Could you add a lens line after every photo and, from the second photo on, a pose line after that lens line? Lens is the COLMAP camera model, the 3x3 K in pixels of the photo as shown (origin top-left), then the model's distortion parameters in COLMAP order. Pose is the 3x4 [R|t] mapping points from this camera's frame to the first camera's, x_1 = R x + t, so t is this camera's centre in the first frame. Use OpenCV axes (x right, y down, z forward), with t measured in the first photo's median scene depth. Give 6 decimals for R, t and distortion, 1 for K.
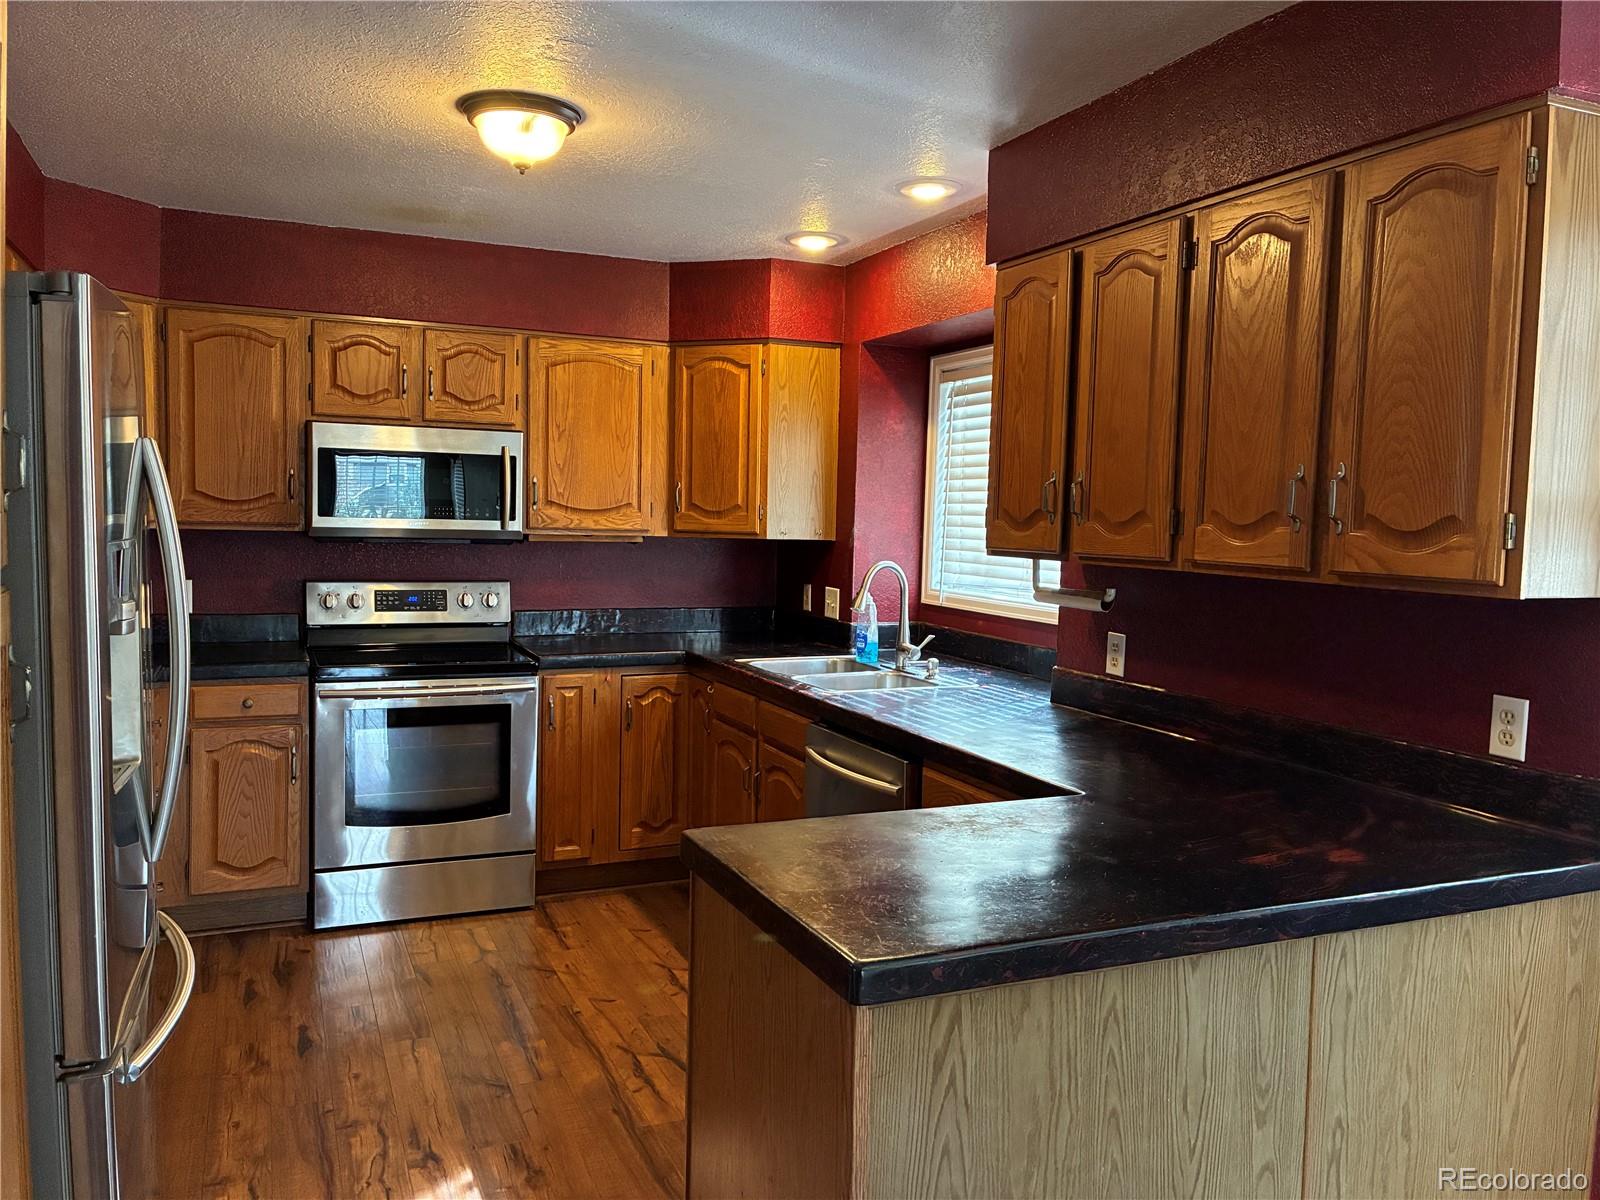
lens RADIAL K [[1239.2, 0, 809.1], [0, 1239.2, 603.1], [0, 0, 1]] dist [0.055999, -0.081793]
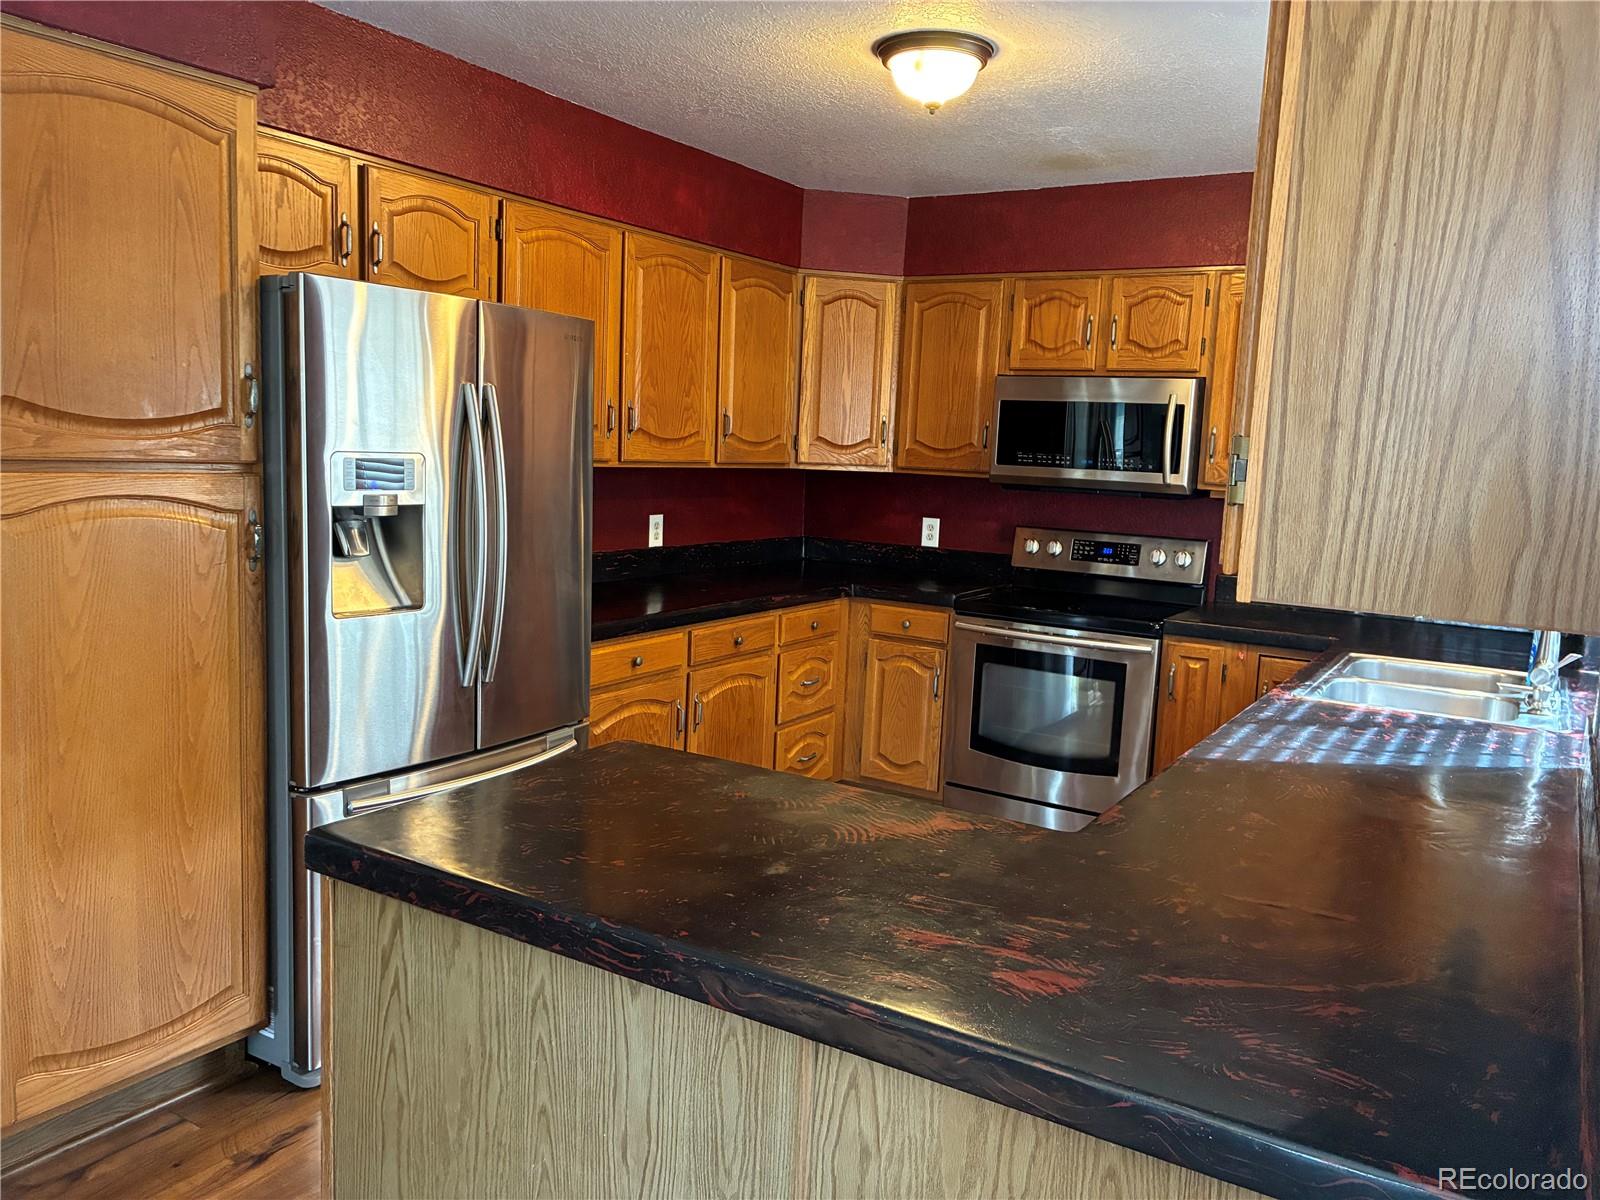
lens RADIAL K [[1239.2, 0, 795.1], [0, 1239.2, 603.2], [0, 0, 1]] dist [0.055999, -0.081793]
pose [[0.559230, 0.112234, -0.821380, 0.403679], [-0.093950, 0.992990, 0.071718, -0.010544], [0.823672, 0.037061, 0.565854, 0.249895]]
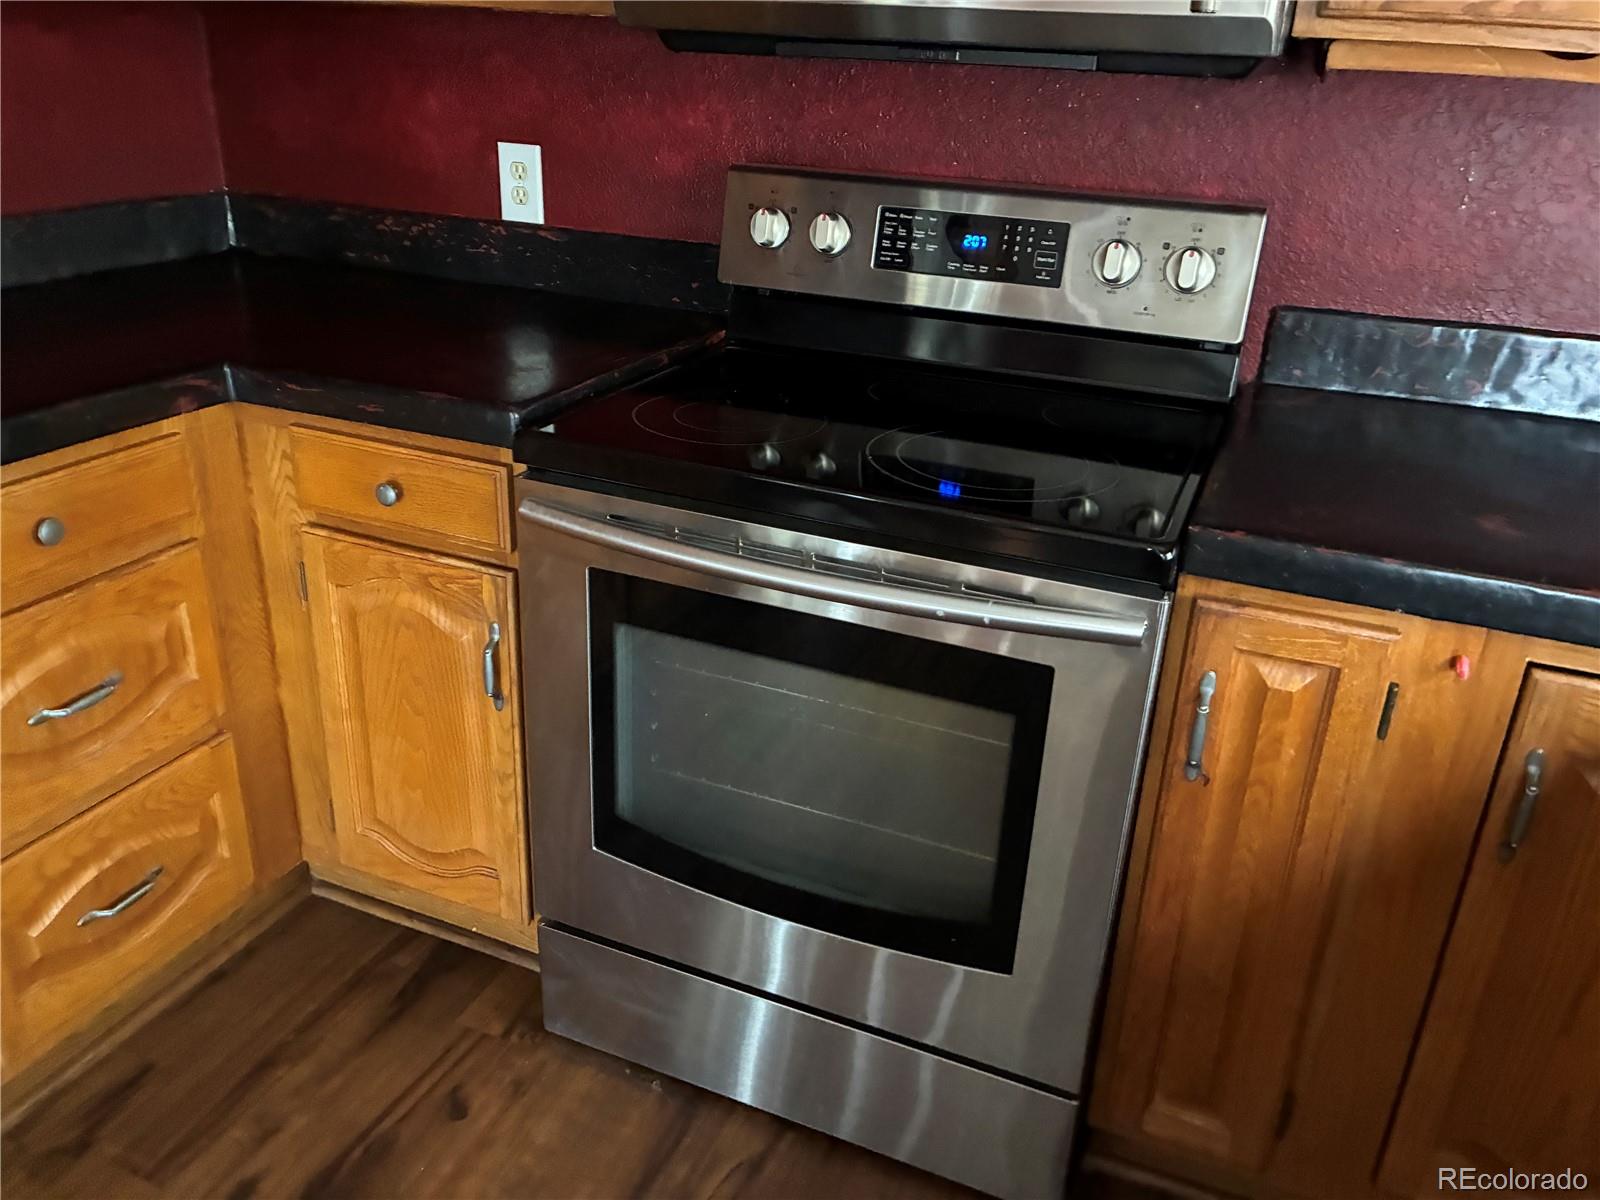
lens RADIAL K [[1239.2, 0, 803.4], [0, 1239.2, 591.3], [0, 0, 1]] dist [0.055999, -0.081793]
pose [[0.685575, 0.299073, -0.663734, -0.095556], [-0.082663, 0.937803, 0.337184, -0.027918], [0.723294, -0.176298, 0.667656, 0.779901]]
